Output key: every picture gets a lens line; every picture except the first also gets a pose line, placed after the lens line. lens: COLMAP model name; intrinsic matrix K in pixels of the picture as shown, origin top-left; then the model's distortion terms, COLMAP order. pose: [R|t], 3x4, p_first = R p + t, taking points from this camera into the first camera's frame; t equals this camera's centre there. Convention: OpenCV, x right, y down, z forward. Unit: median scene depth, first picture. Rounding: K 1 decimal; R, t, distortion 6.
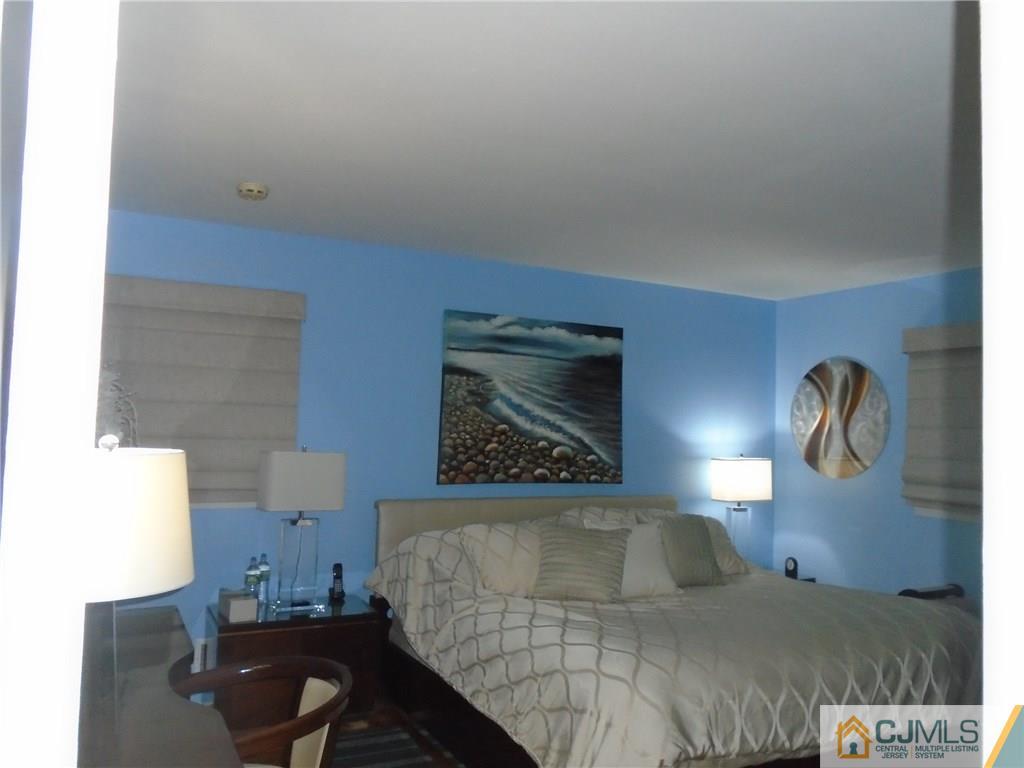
lens RADIAL K [[775.8, 0, 512.0], [0, 775.8, 384.0], [0, 0, 1]] dist [0.004721, 0.004185]
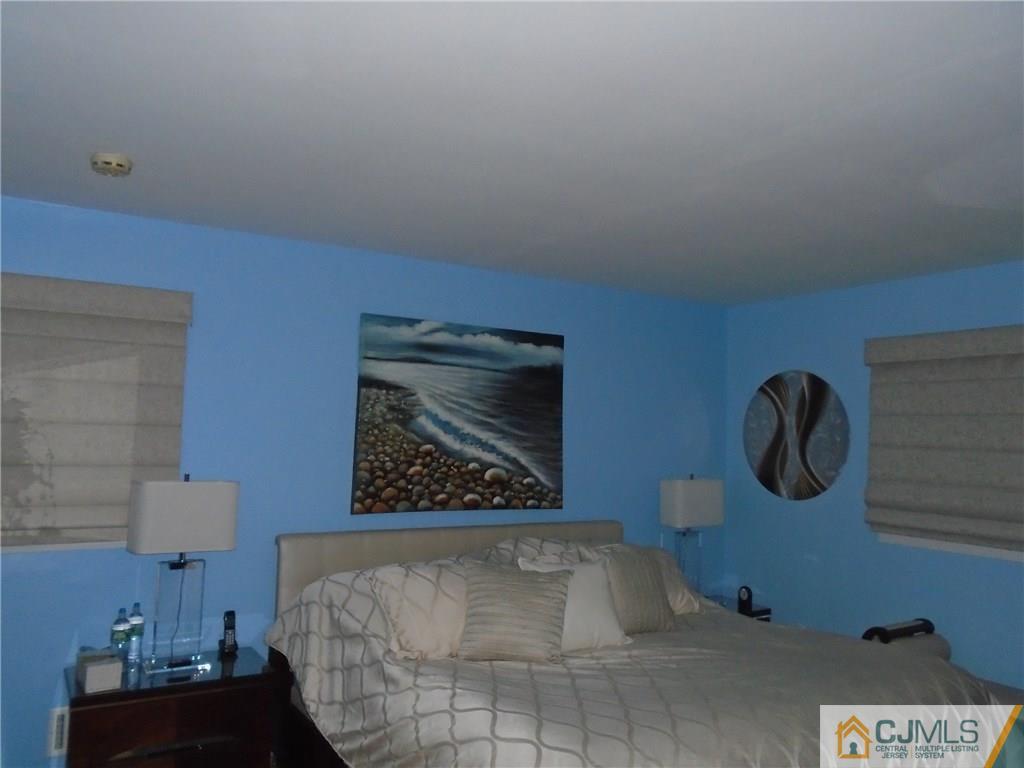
lens RADIAL K [[775.8, 0, 512.0], [0, 775.8, 384.0], [0, 0, 1]] dist [0.004721, 0.004185]
pose [[0.997023, 0.003312, 0.077028, 0.015434], [-0.002827, 0.999975, -0.006405, -0.011081], [-0.077048, 0.006168, 0.997008, 0.117723]]
